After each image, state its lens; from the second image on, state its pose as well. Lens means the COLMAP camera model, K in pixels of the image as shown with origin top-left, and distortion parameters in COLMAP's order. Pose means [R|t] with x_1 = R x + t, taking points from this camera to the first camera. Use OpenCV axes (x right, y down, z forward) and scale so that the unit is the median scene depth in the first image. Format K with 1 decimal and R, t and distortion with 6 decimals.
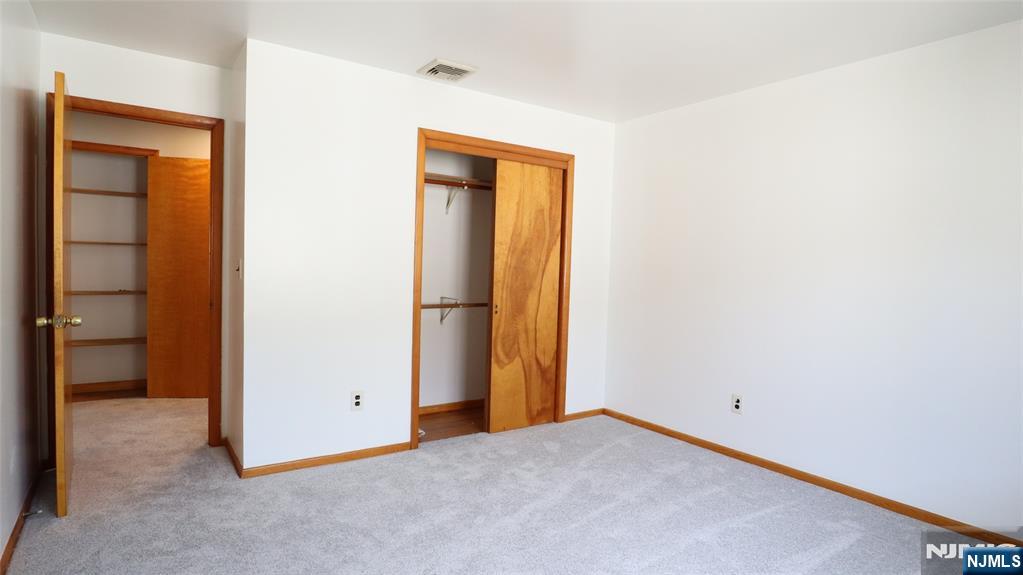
lens RADIAL K [[569.3, 0, 512.1], [0, 569.3, 281.7], [0, 0, 1]] dist [-0.047726, 0.010218]
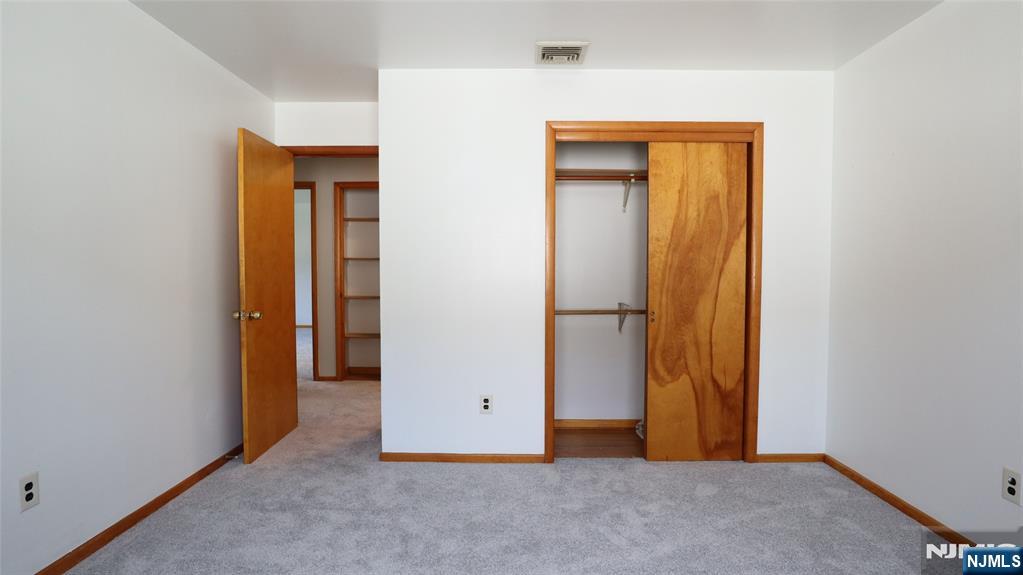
lens RADIAL K [[528.2, 0, 505.1], [0, 528.2, 283.1], [0, 0, 1]] dist [-0.047853, 0.015485]
pose [[0.803789, -0.012509, -0.594782, 0.262391], [0.001664, 0.999822, -0.018778, 0.012332], [0.594912, 0.014104, 0.803667, 0.227268]]
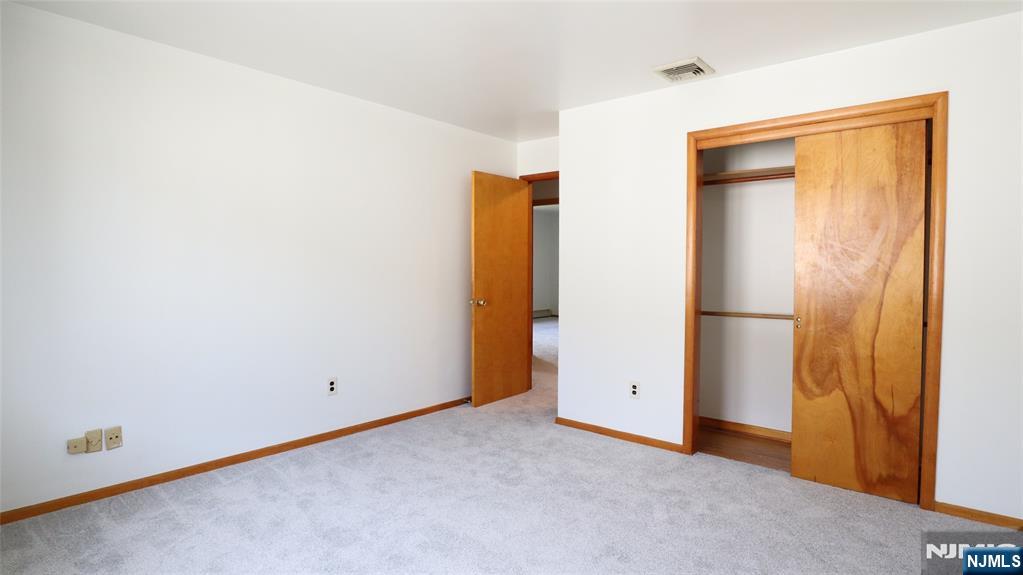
lens RADIAL K [[528.2, 0, 495.7], [0, 528.2, 280.9], [0, 0, 1]] dist [-0.047853, 0.015485]
pose [[0.224707, -0.005413, -0.974411, 0.583278], [-0.033350, 0.999356, -0.013242, 0.013438], [0.973856, 0.035472, 0.224381, 0.411806]]
